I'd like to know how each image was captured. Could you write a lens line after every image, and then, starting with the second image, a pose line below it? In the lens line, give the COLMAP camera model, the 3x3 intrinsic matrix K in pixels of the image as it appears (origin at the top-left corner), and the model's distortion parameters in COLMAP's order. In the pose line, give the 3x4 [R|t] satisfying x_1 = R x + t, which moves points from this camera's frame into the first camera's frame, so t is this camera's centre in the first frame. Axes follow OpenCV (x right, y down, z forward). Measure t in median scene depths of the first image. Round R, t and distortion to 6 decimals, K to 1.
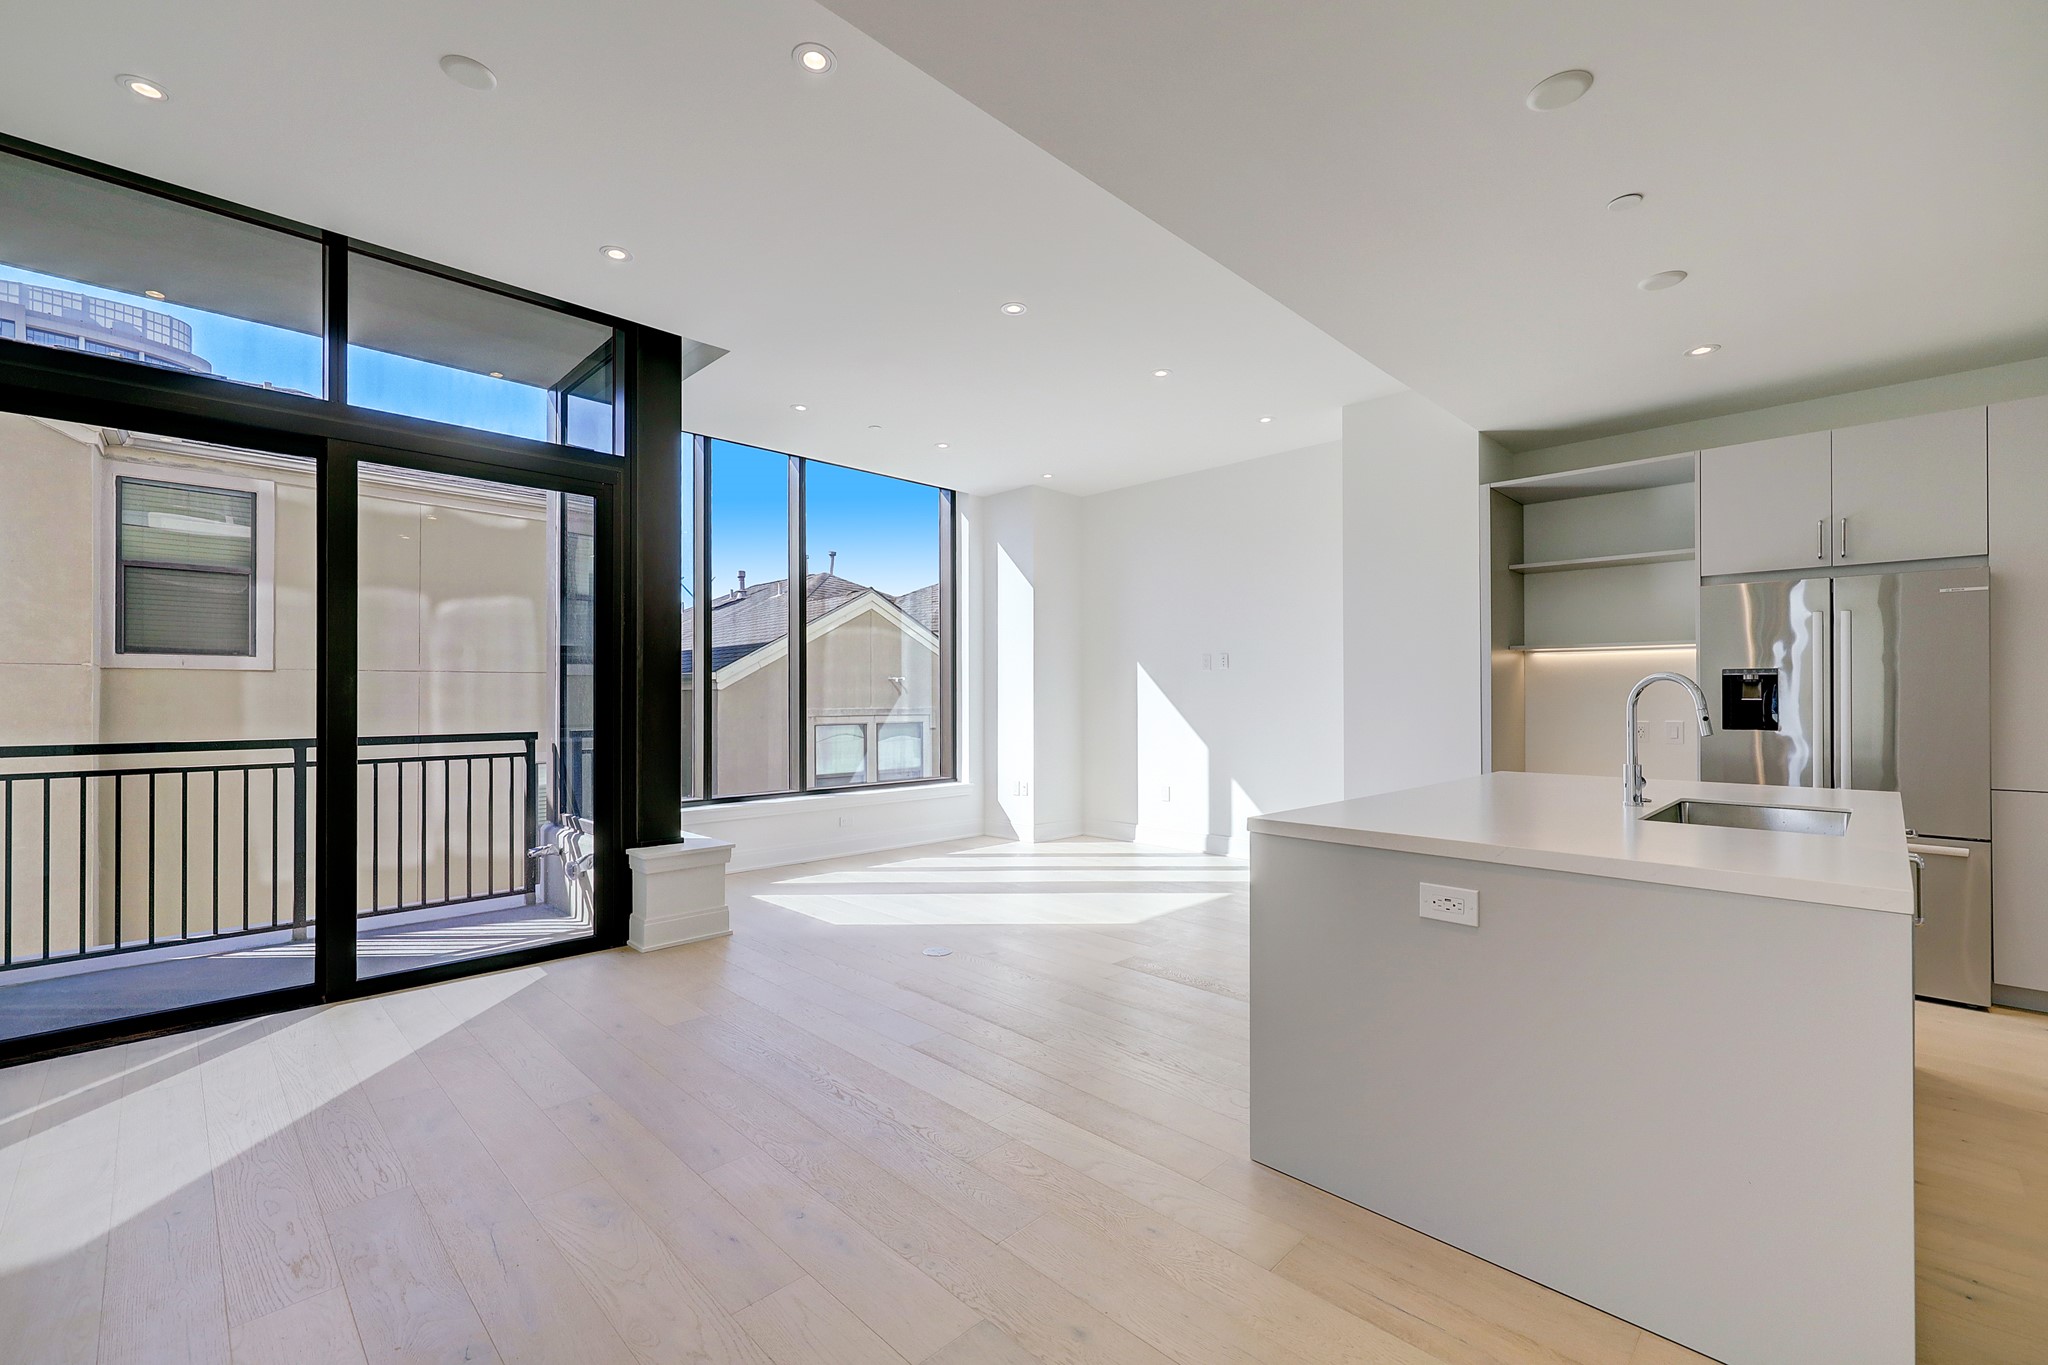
lens RADIAL K [[866.7, 0, 1016.3], [0, 866.7, 695.0], [0, 0, 1]] dist [0.002765, 0.000772]
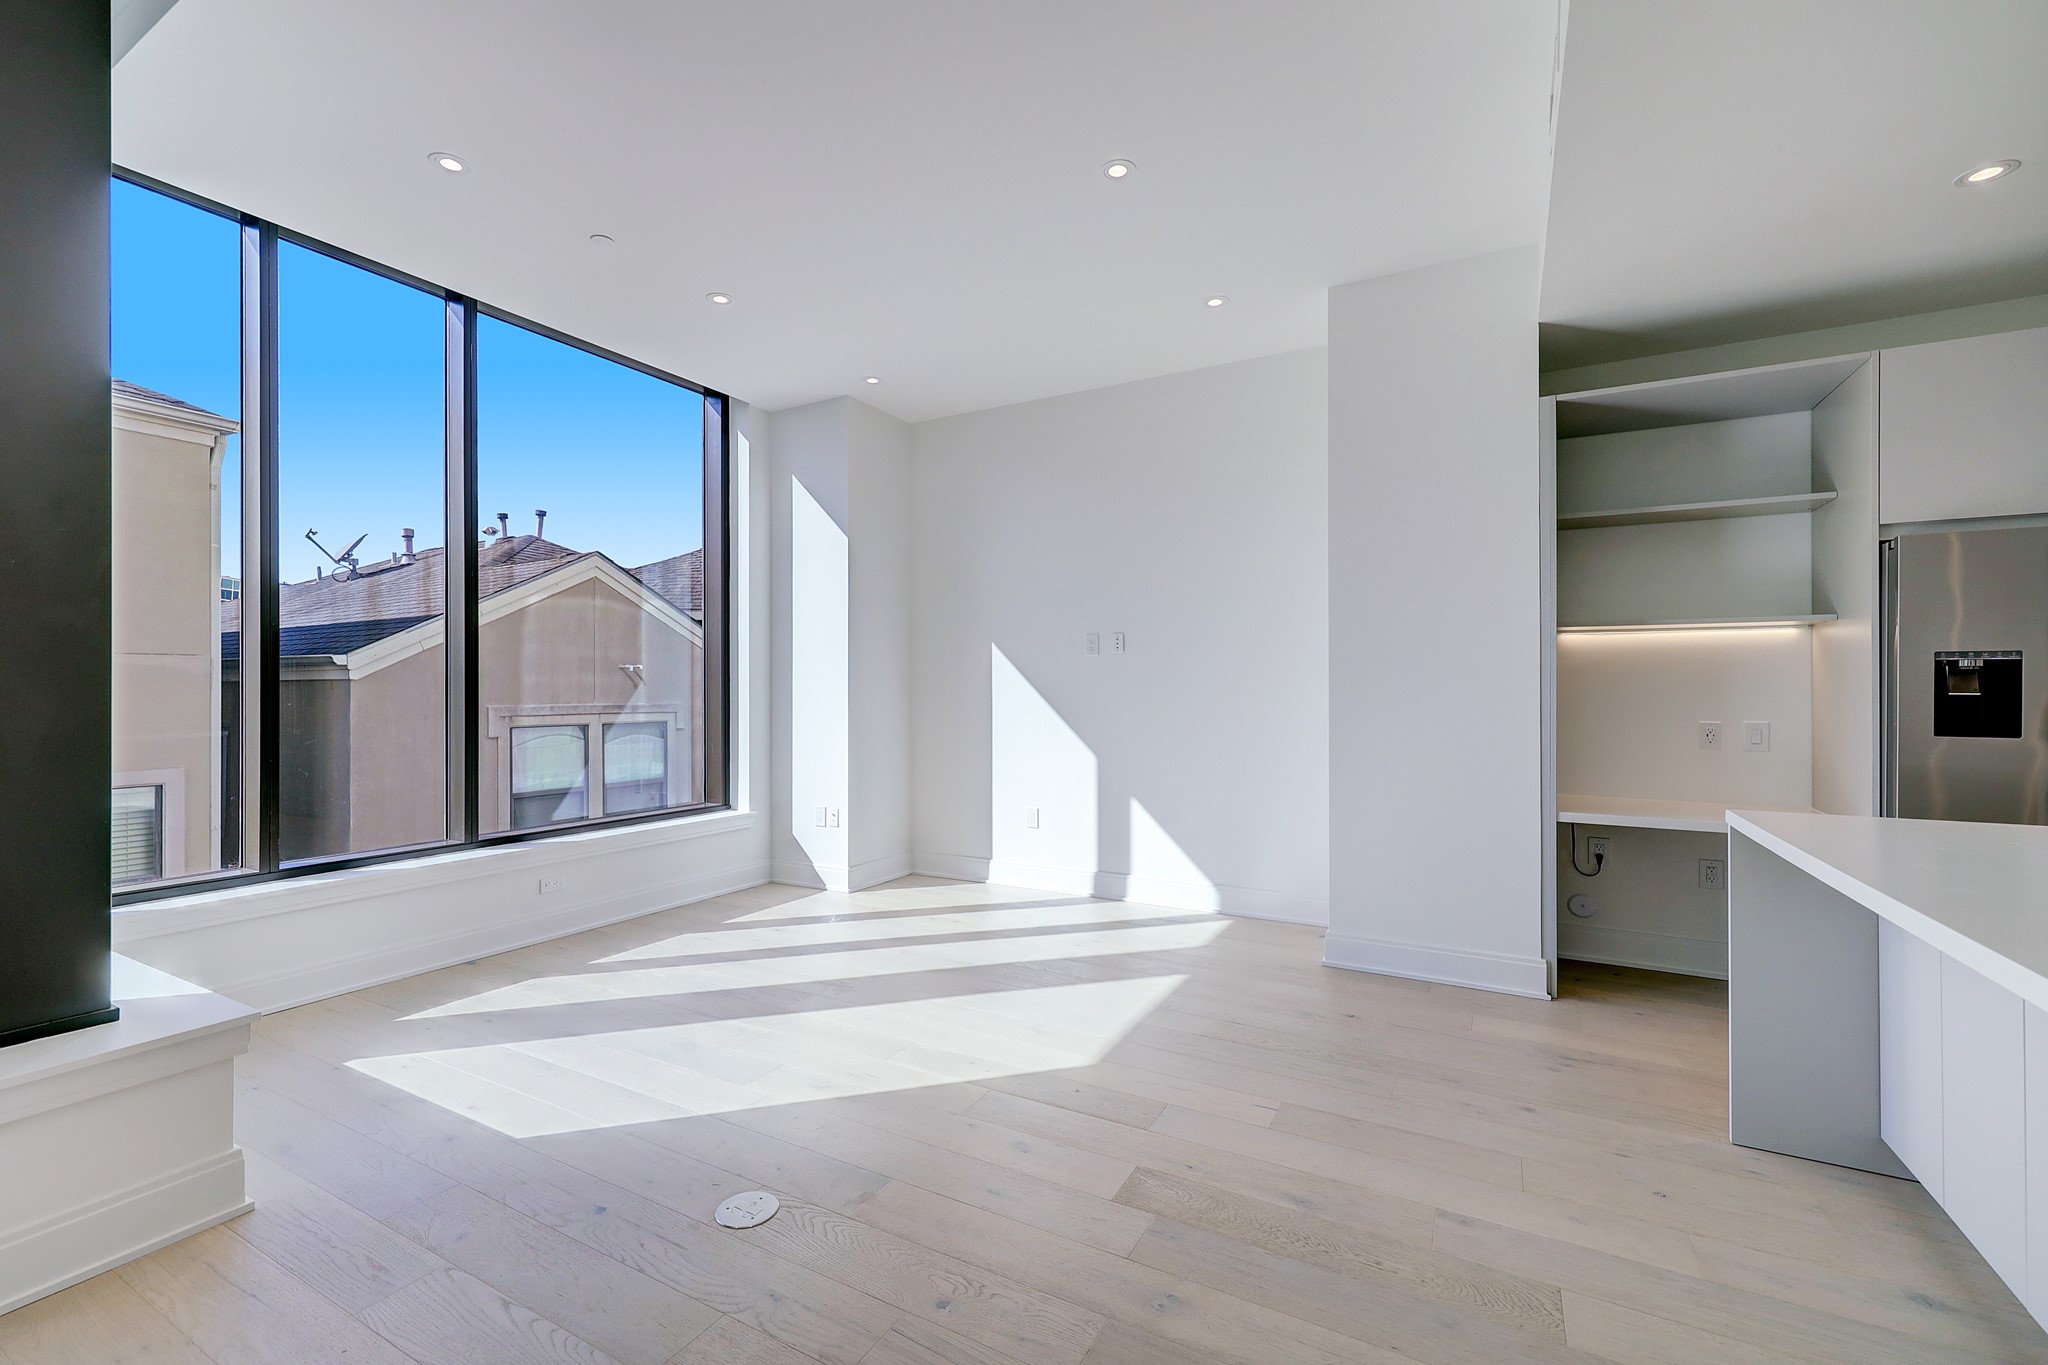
lens RADIAL K [[866.7, 0, 1068.1], [0, 866.7, 688.3], [0, 0, 1]] dist [0.002765, 0.000772]
pose [[0.944849, -0.000872, 0.327505, -0.040286], [0.000439, 0.999999, 0.001398, -0.000375], [-0.327505, -0.001177, 0.944849, 0.240104]]
